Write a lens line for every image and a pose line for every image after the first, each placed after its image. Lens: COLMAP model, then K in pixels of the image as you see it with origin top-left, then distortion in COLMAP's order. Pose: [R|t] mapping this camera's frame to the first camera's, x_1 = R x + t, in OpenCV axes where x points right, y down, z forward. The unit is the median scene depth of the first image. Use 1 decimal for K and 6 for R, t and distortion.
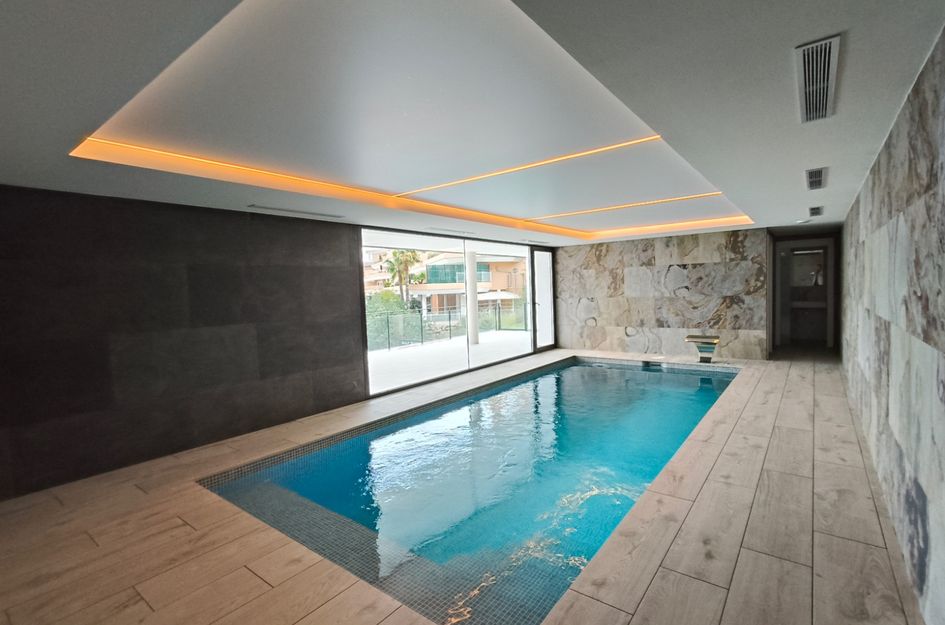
lens RADIAL K [[443.3, 0, 478.4], [0, 443.3, 312.1], [0, 0, 1]] dist [-0.001564, -0.000229]
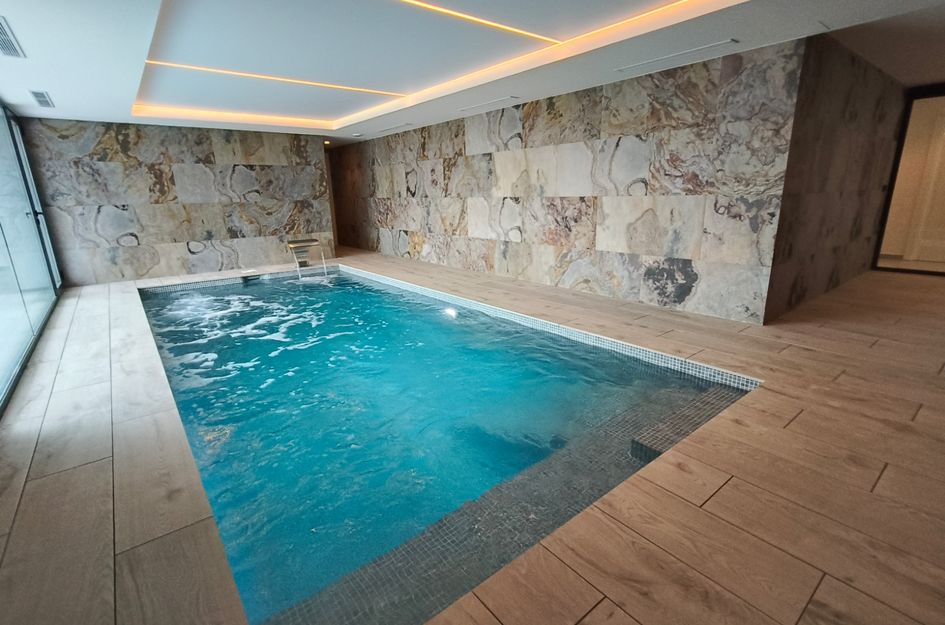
lens RADIAL K [[443.3, 0, 478.4], [0, 443.3, 312.1], [0, 0, 1]] dist [-0.001564, -0.000229]
pose [[0.229147, -0.223979, 0.947272, -0.344622], [0.064010, 0.974527, 0.214939, 0.019798], [-0.971285, 0.011382, 0.237647, 0.327475]]
